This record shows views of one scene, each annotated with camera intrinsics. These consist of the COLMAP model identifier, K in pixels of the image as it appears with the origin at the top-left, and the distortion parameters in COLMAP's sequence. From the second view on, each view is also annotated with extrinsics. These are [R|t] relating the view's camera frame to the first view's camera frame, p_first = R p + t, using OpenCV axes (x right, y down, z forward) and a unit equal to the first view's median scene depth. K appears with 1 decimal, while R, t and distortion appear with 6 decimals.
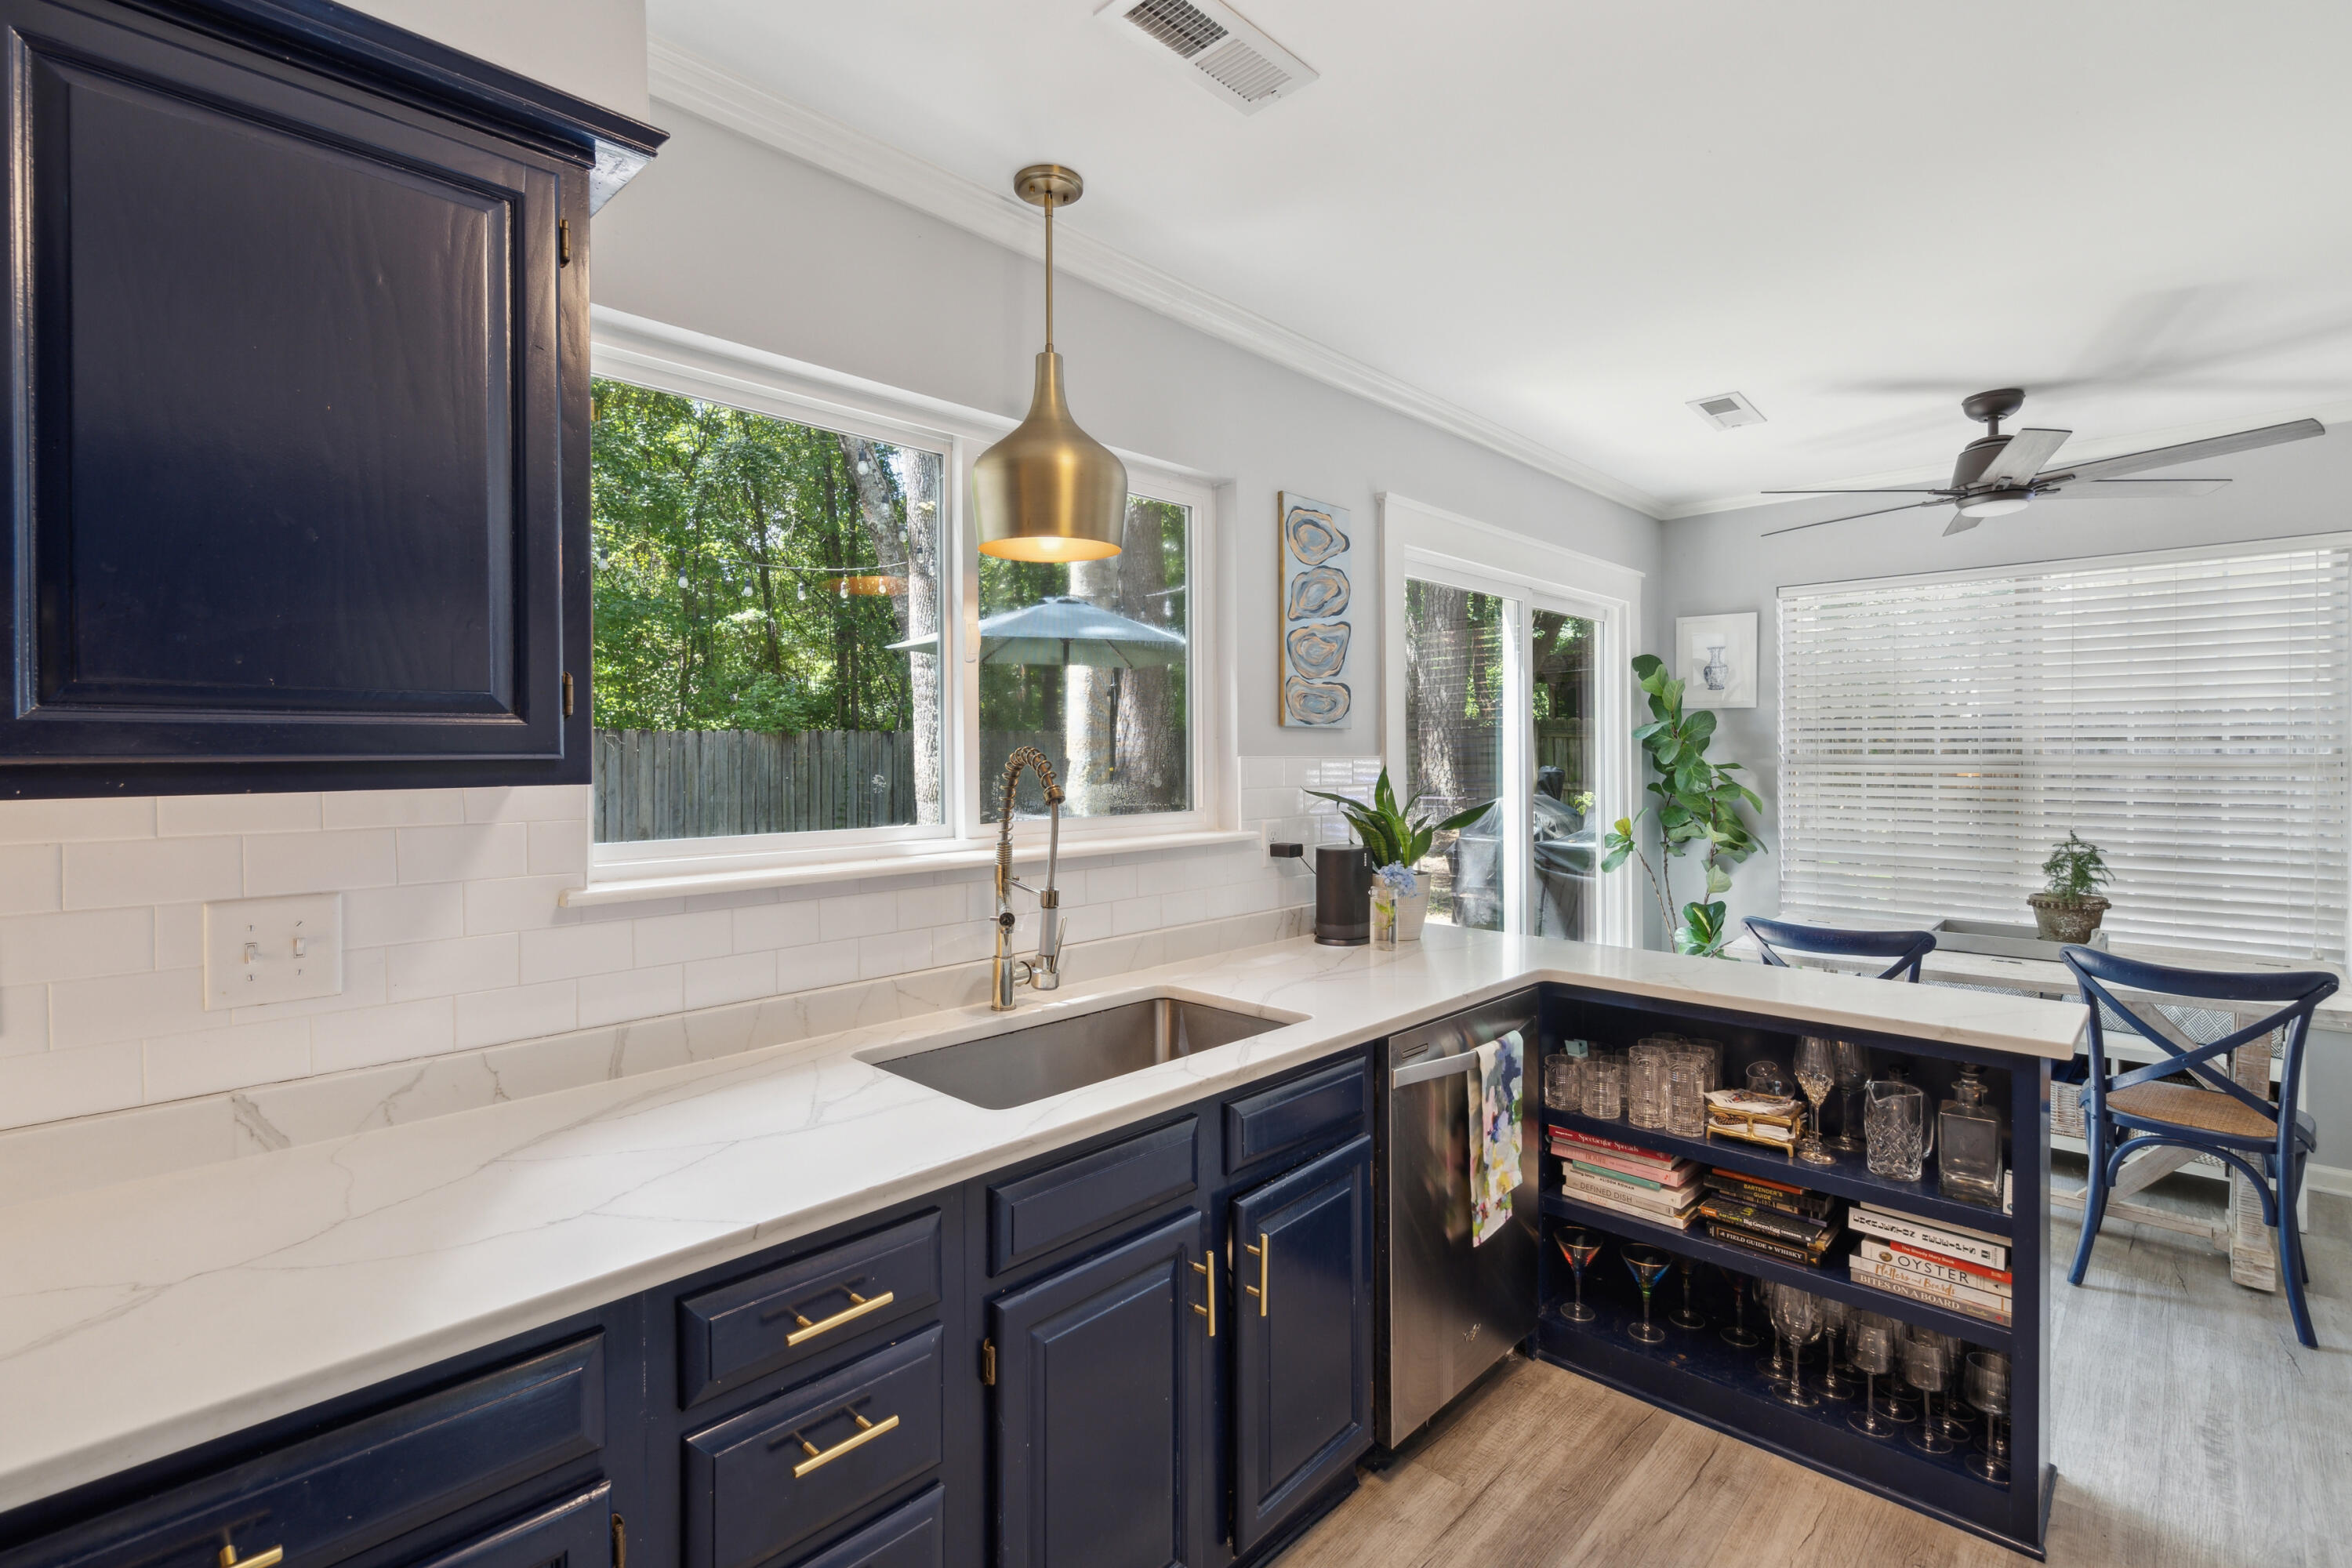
lens RADIAL K [[1074.1, 0, 1165.0], [0, 1074.1, 753.0], [0, 0, 1]] dist [-0.002278, 0.000346]
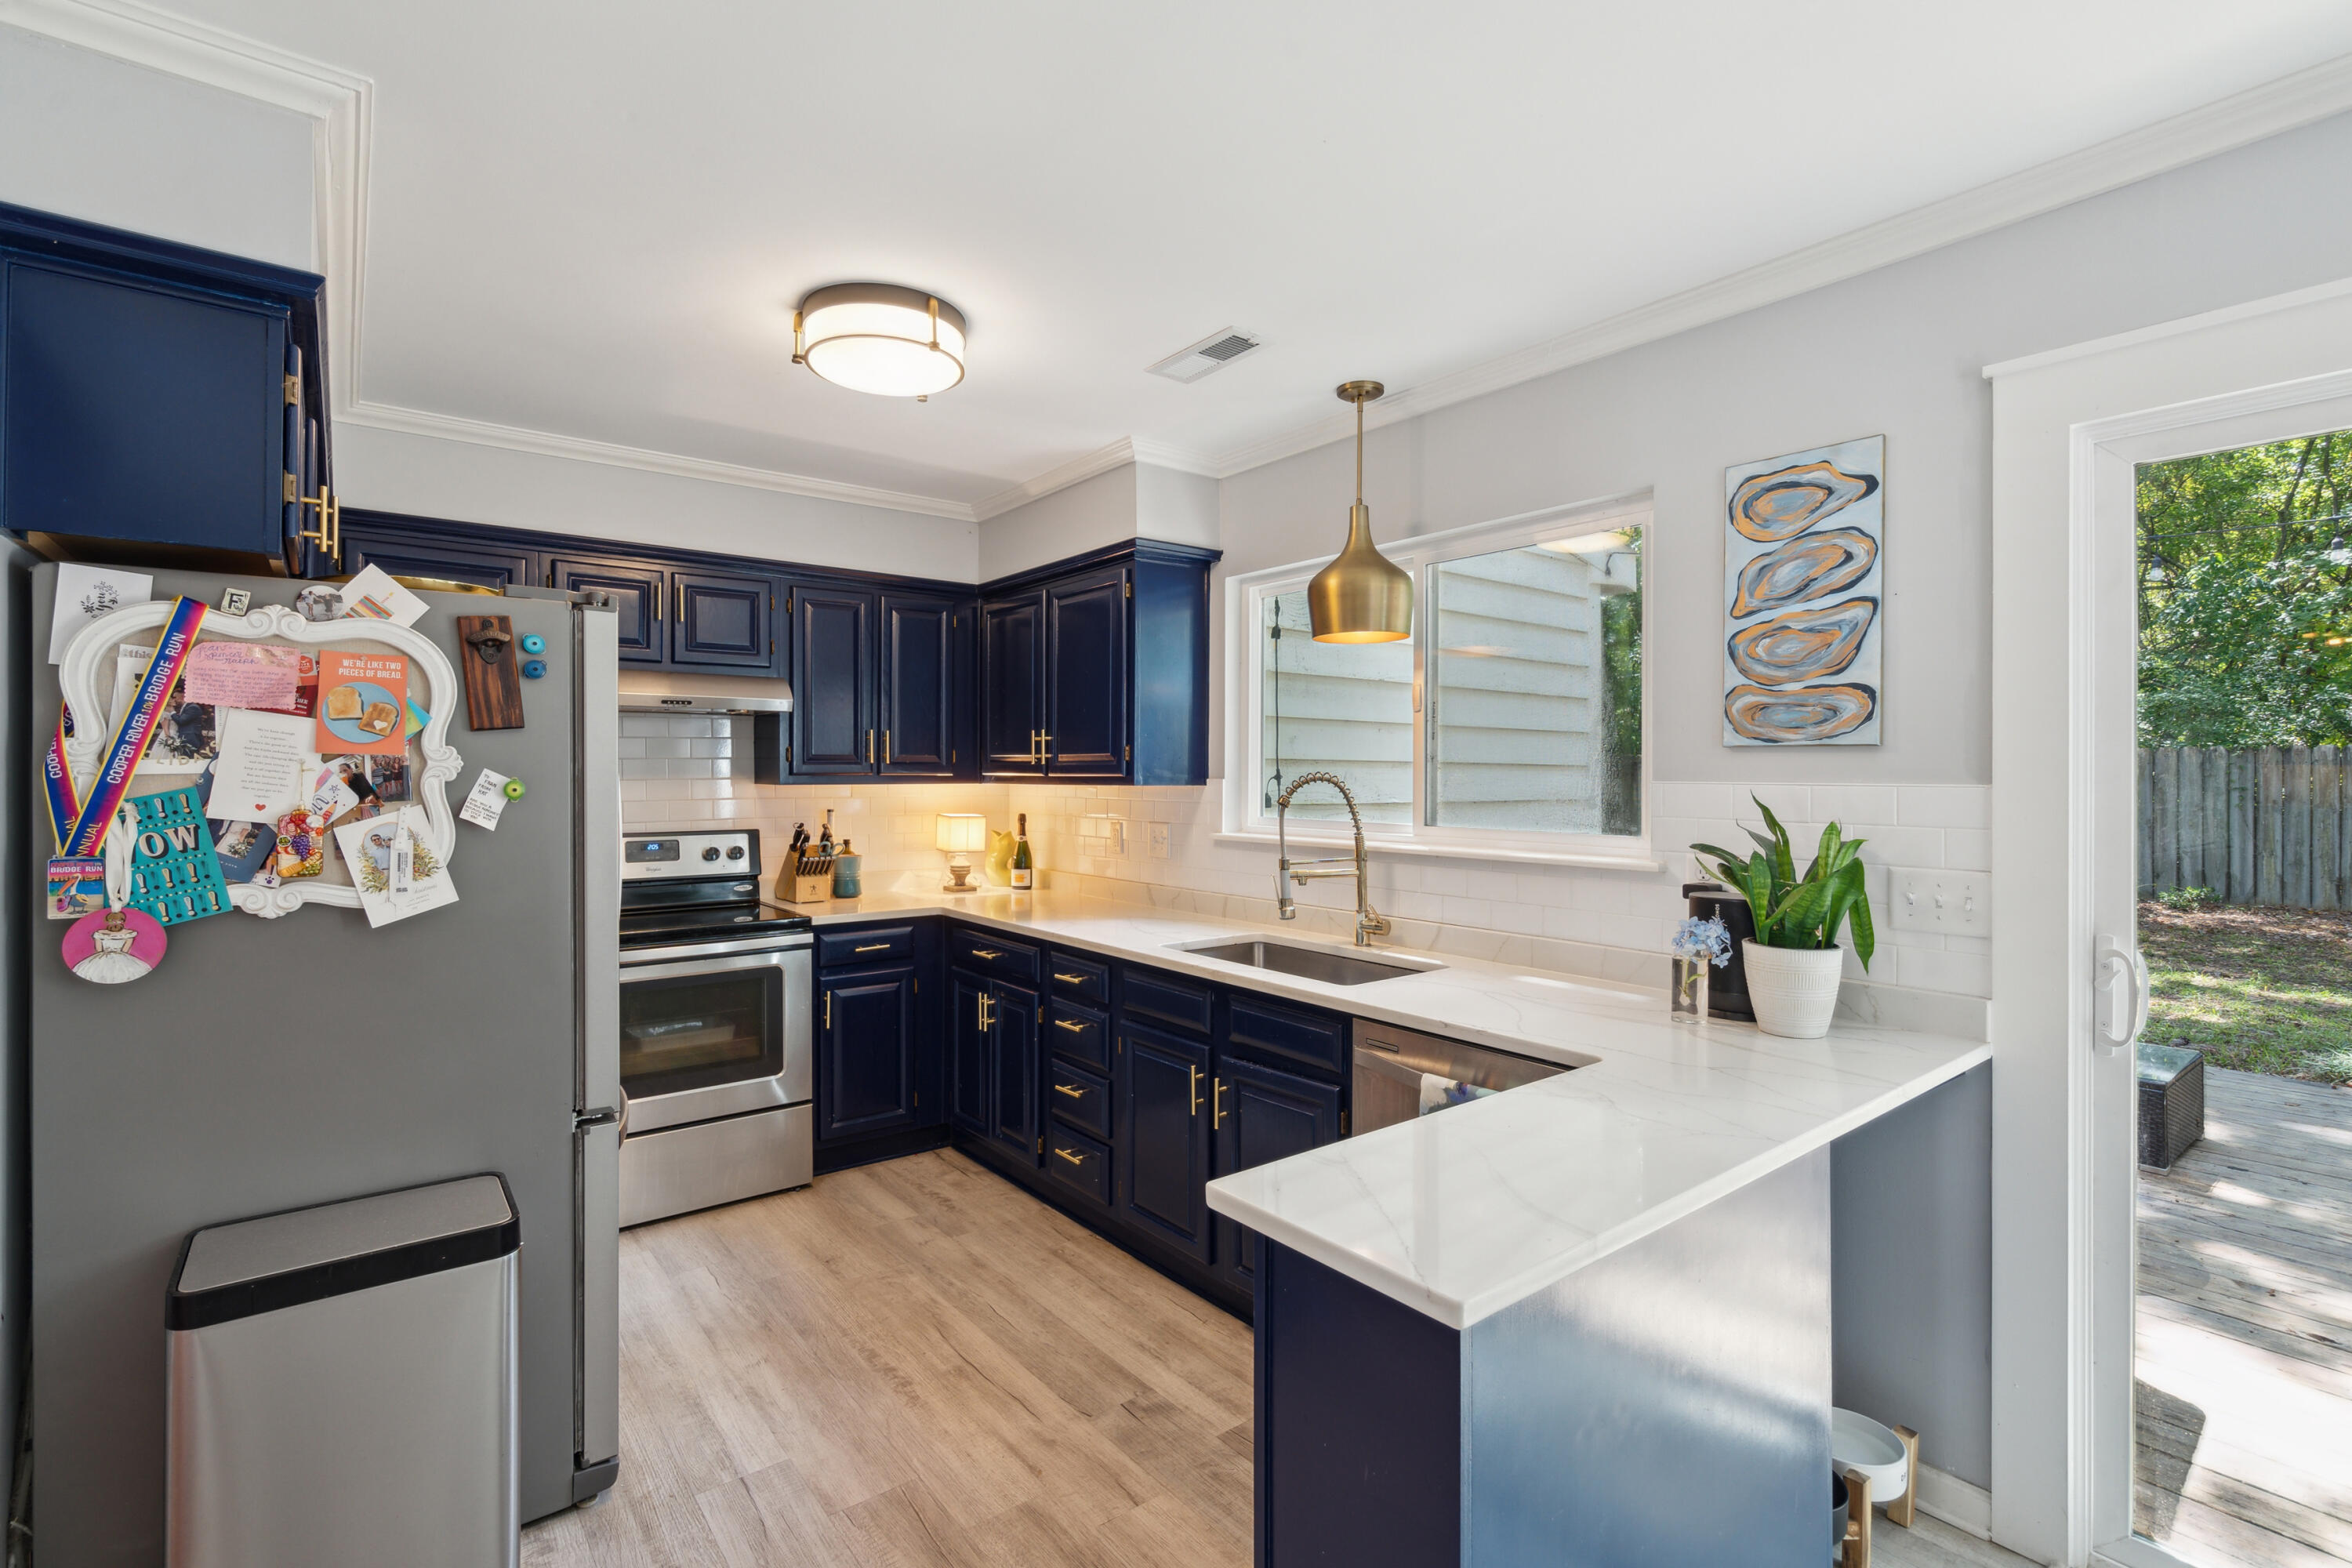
lens RADIAL K [[1053.5, 0, 1176.0], [0, 1053.5, 784.0], [0, 0, 1]] dist [-0.001409, 0.000138]
pose [[-0.122188, 0.008276, -0.992472, 1.013410], [-0.002715, 0.999959, 0.008673, -0.001383], [0.992503, 0.003754, -0.122161, 0.691788]]
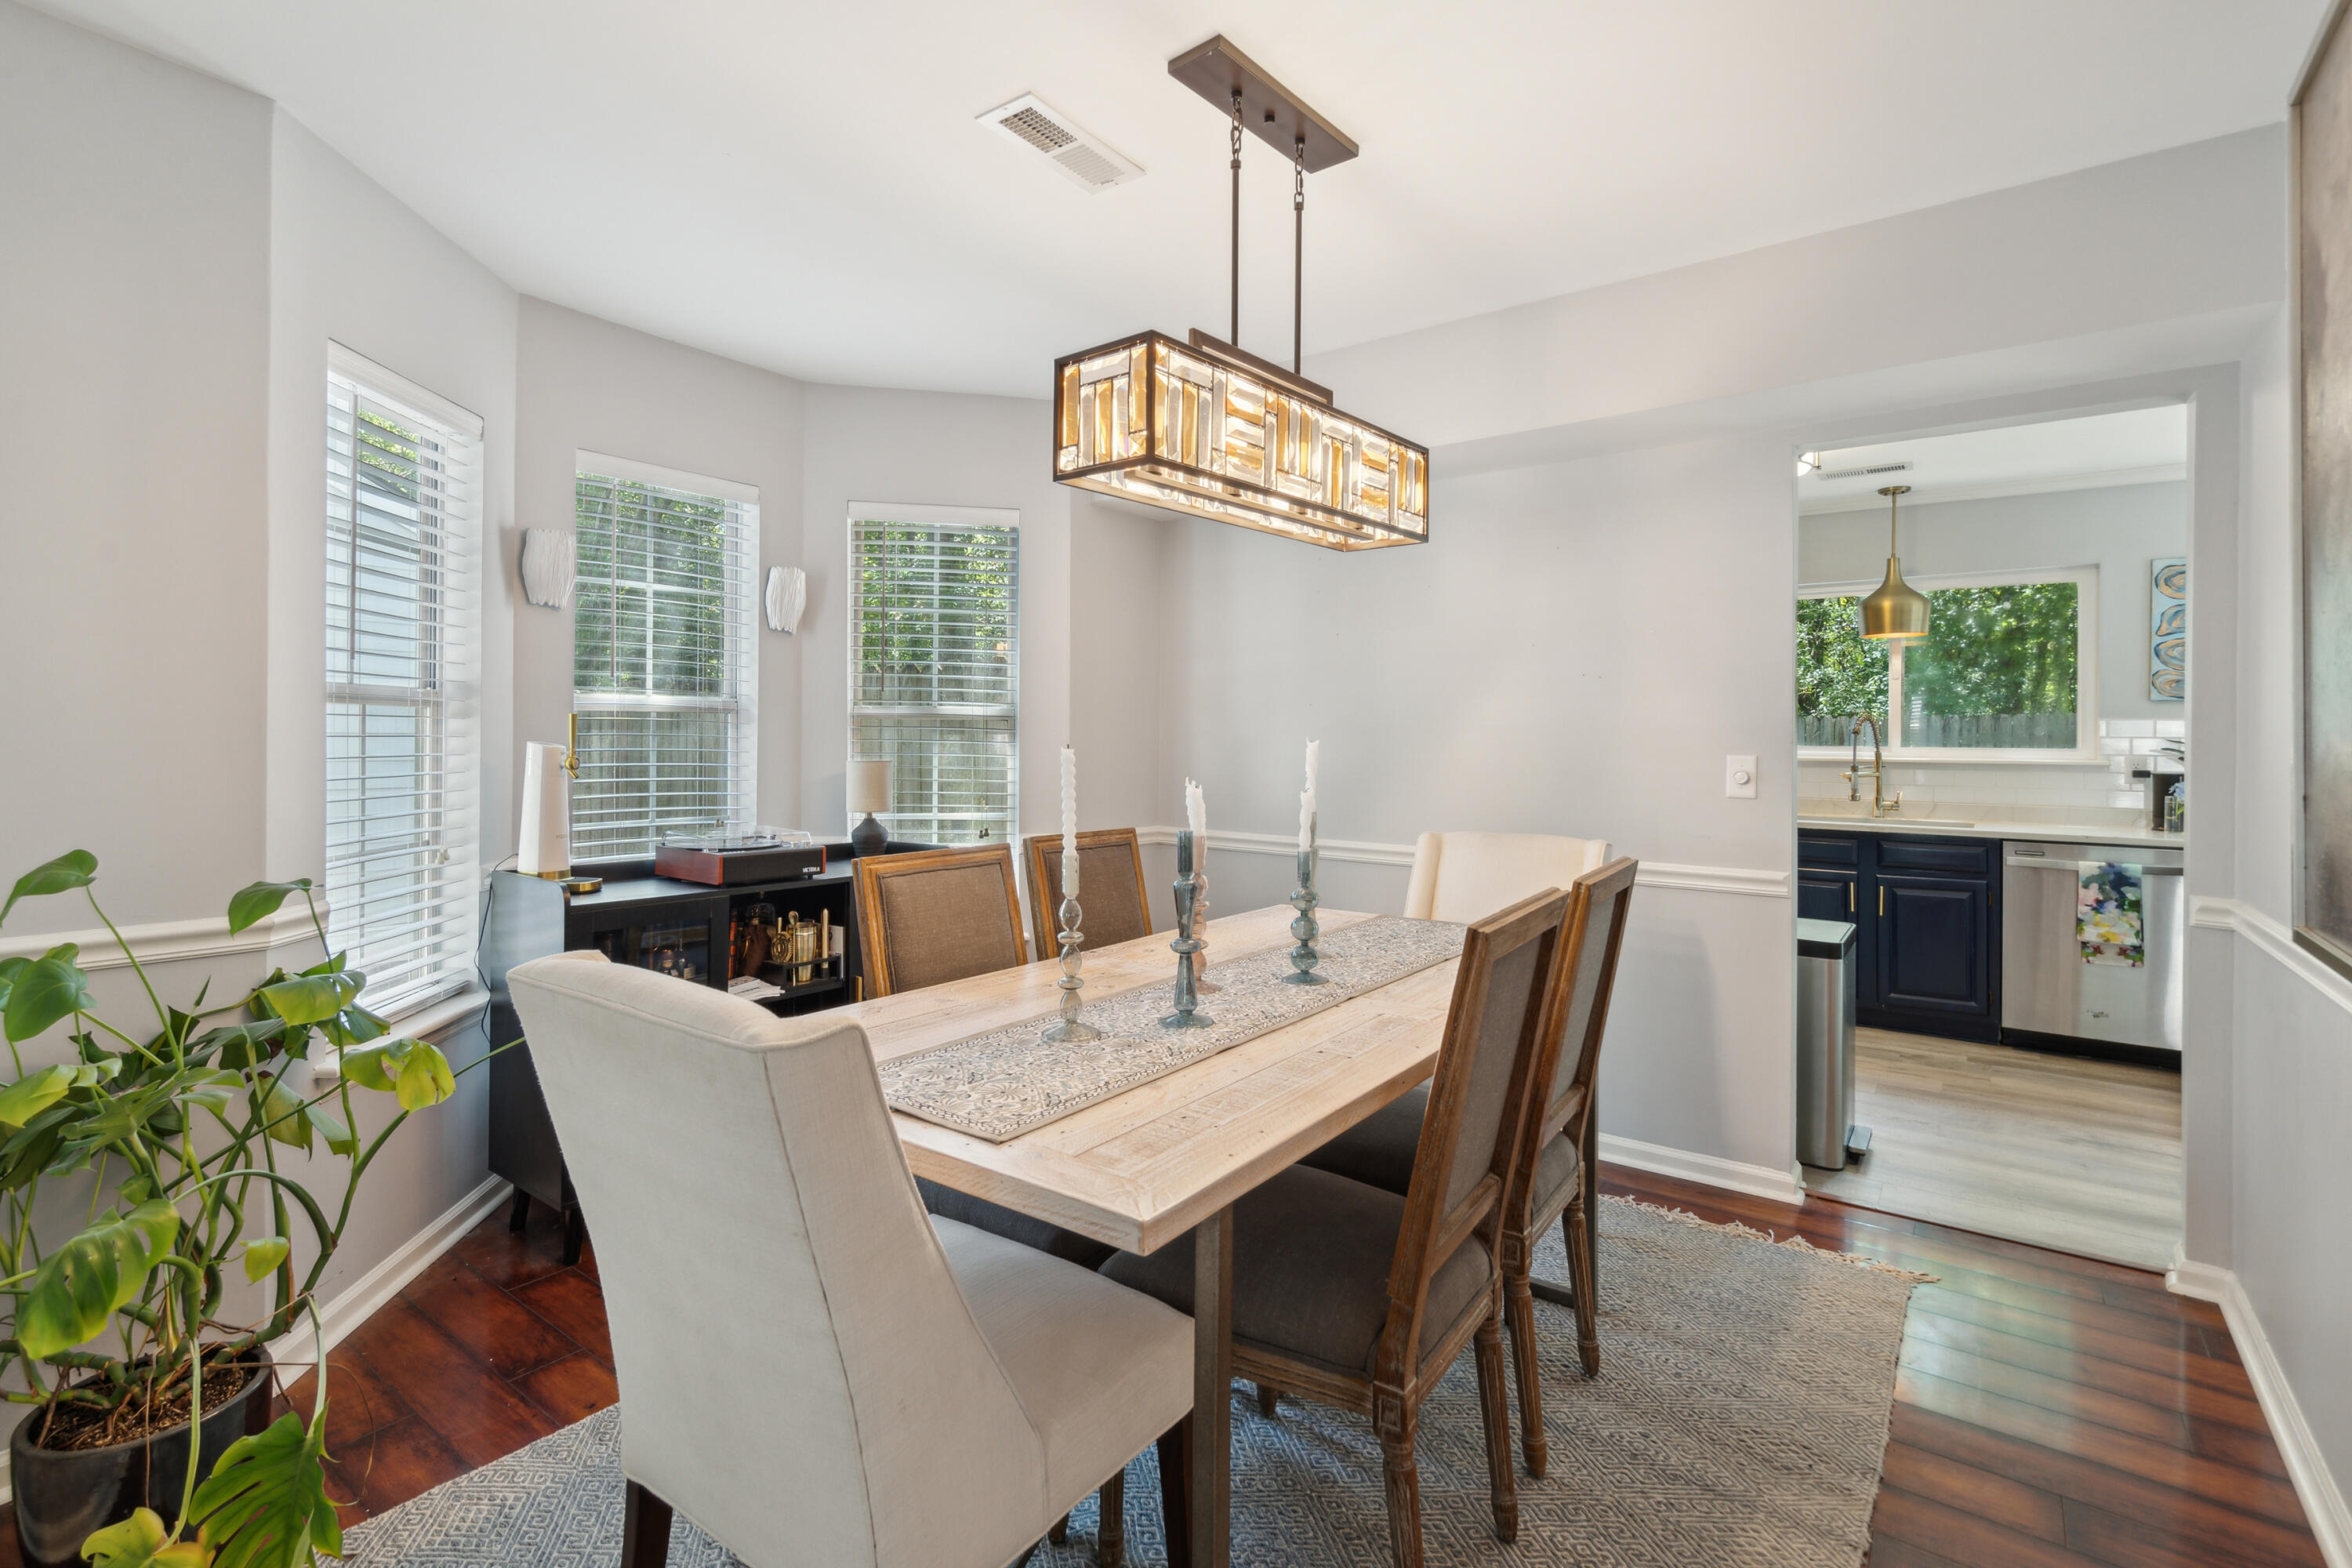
lens RADIAL K [[1074.1, 0, 1165.0], [0, 1074.1, 753.0], [0, 0, 1]] dist [-0.002278, 0.000346]
pose [[0.140528, 0.015107, -0.989961, 1.585738], [-0.009634, 0.999857, 0.013890, 0.049613], [0.990030, 0.007586, 0.140654, -0.766958]]
